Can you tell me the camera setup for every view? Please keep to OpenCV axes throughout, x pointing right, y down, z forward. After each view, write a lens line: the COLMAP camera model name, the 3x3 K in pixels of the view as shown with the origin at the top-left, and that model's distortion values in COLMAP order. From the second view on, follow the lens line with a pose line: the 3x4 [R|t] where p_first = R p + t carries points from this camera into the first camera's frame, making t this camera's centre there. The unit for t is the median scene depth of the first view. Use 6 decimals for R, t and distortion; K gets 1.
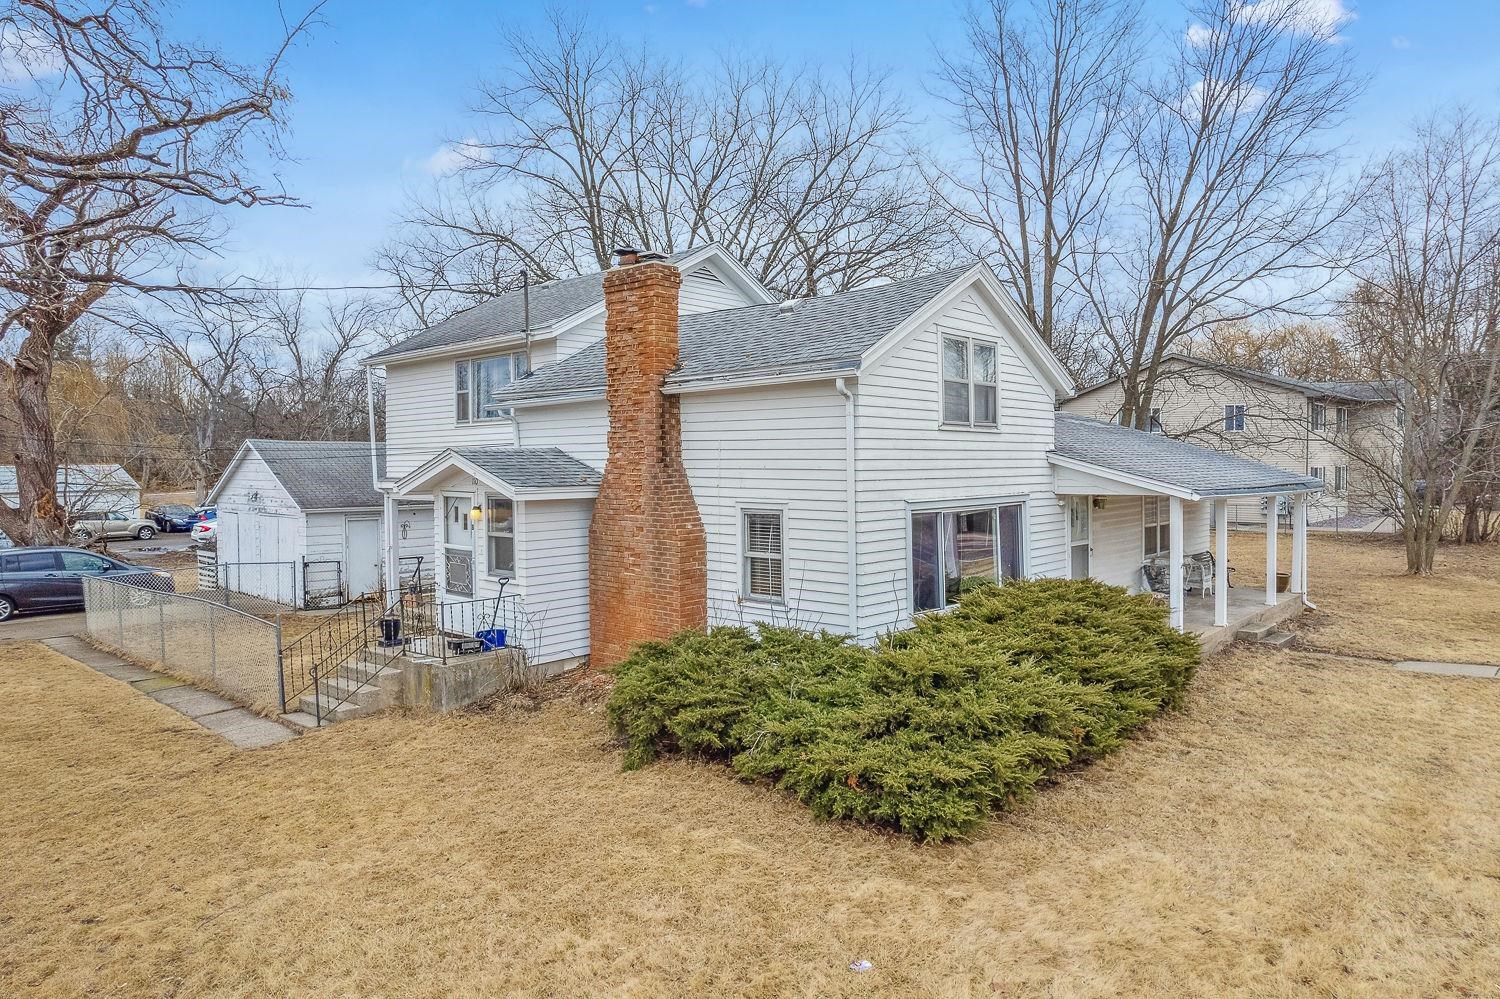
lens RADIAL K [[966.3, 0, 752.3], [0, 966.3, 463.3], [0, 0, 1]] dist [-0.059781, 0.058924]
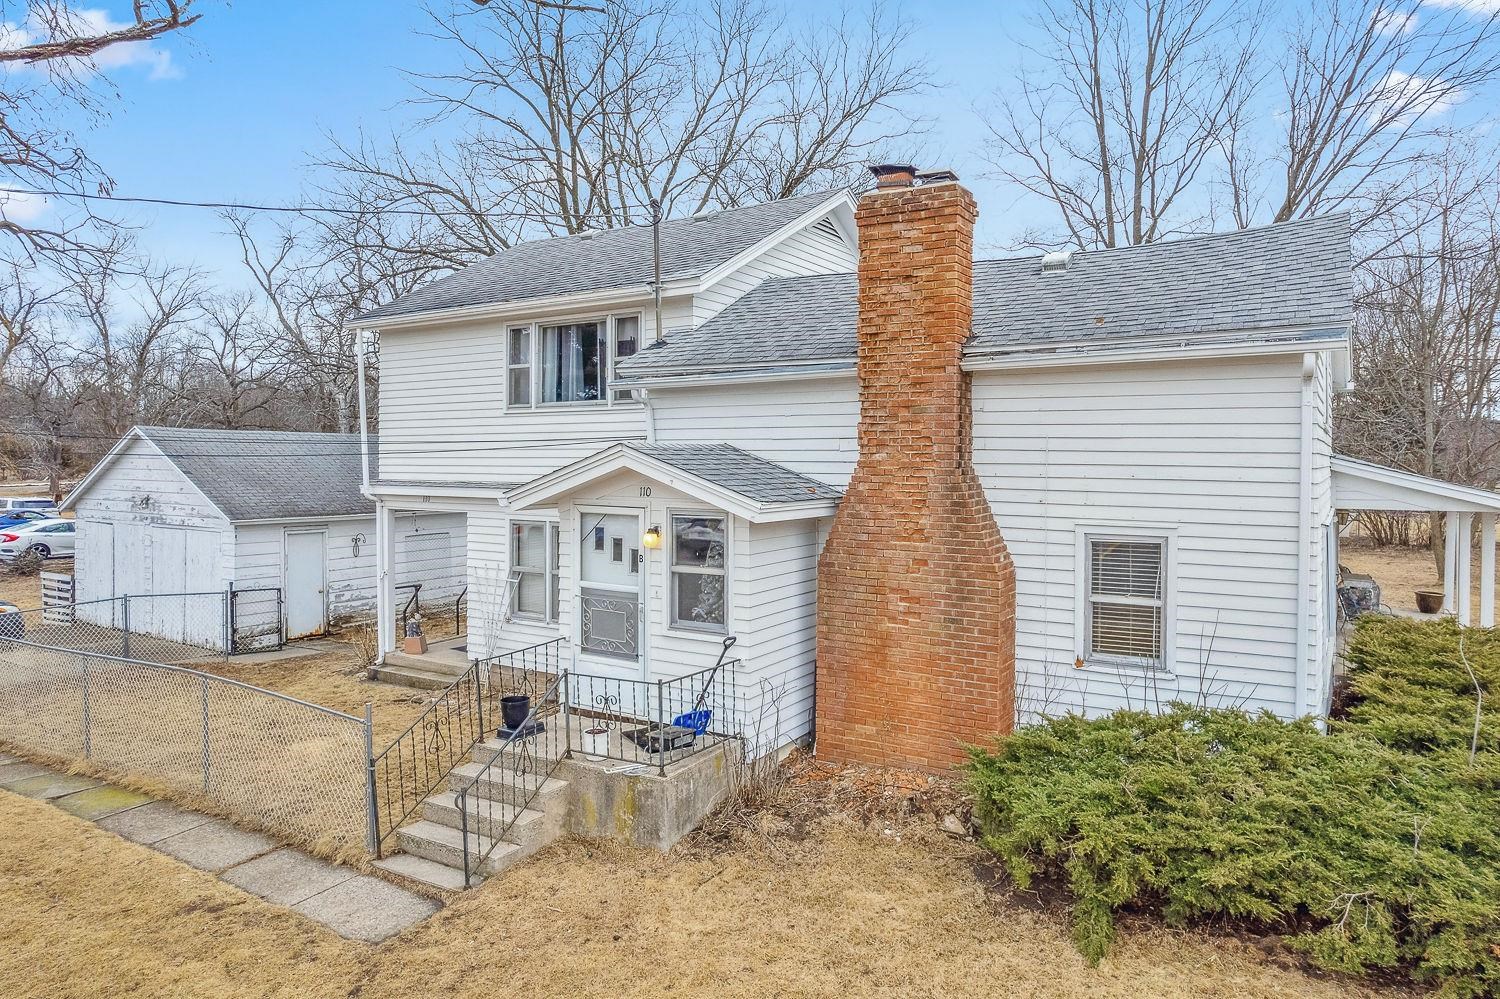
lens RADIAL K [[966.3, 0, 752.3], [0, 966.3, 463.3], [0, 0, 1]] dist [-0.059781, 0.058924]
pose [[0.982445, 0.012293, 0.186148, -0.357113], [-0.012412, 0.999923, -0.000526, -0.001993], [-0.186140, -0.001793, 0.982522, 0.324367]]
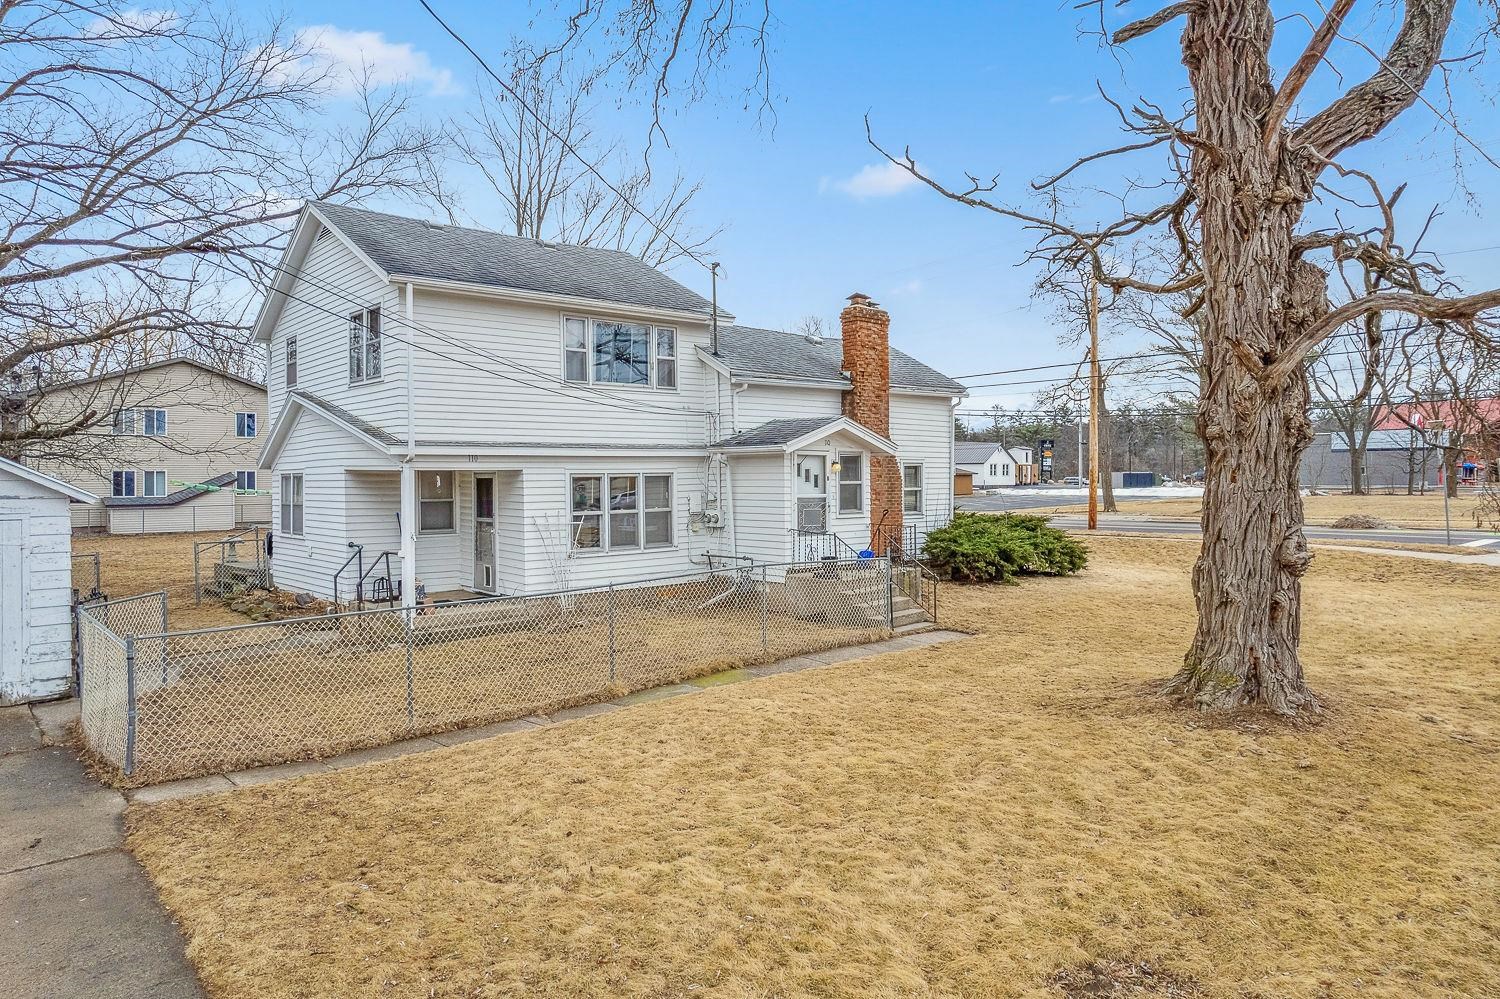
lens RADIAL K [[966.3, 0, 752.3], [0, 966.3, 463.3], [0, 0, 1]] dist [-0.059781, 0.058924]
pose [[0.103048, 0.022852, 0.994414, -1.645479], [0.009329, 0.999670, -0.023939, 0.079584], [-0.994633, 0.011744, 0.102801, 1.011456]]
